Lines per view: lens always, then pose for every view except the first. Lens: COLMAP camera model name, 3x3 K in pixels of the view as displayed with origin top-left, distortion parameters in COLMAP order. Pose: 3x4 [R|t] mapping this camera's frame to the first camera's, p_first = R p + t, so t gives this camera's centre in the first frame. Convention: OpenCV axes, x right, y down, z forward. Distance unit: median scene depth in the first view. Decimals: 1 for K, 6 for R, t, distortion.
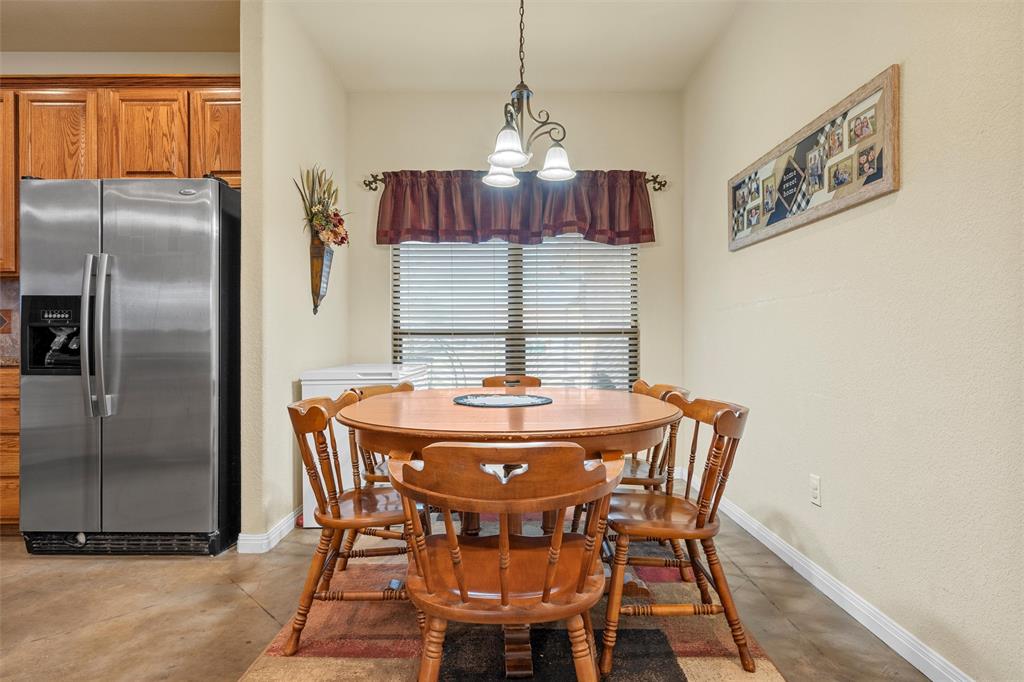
lens RADIAL K [[556.6, 0, 515.2], [0, 556.6, 342.4], [0, 0, 1]] dist [0.002865, -0.001581]
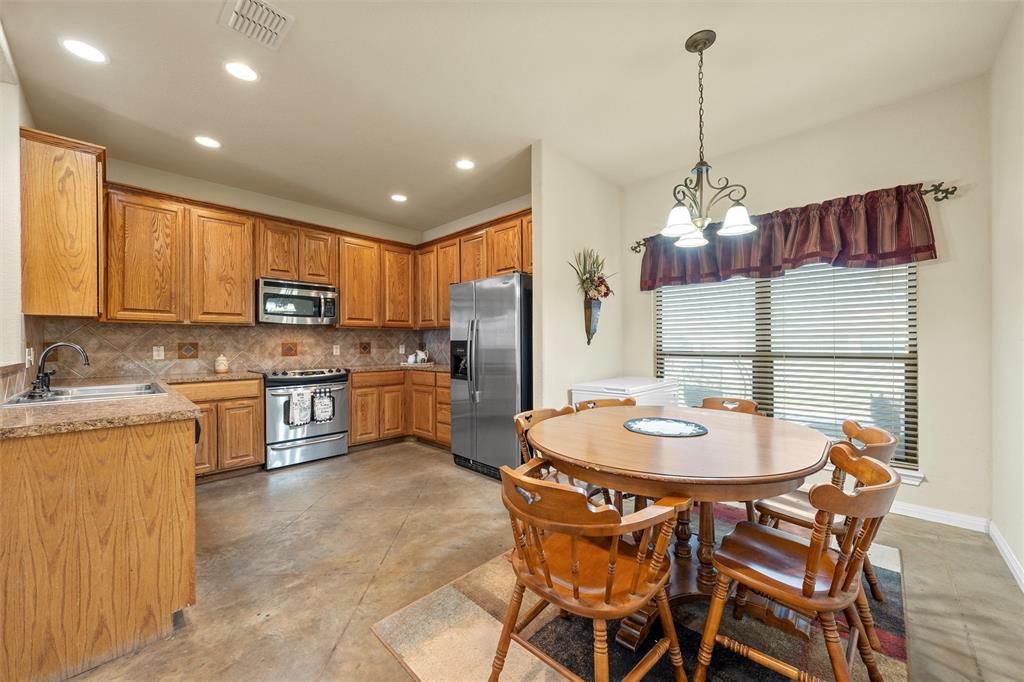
lens RADIAL K [[393.1, 0, 509.6], [0, 393.1, 343.0], [0, 0, 1]] dist [-0.002907, 0.000152]
pose [[0.710154, -0.000876, -0.704046, 0.212666], [0.007125, 0.999957, 0.005942, -0.055881], [0.704010, -0.009236, 0.710130, 0.073321]]
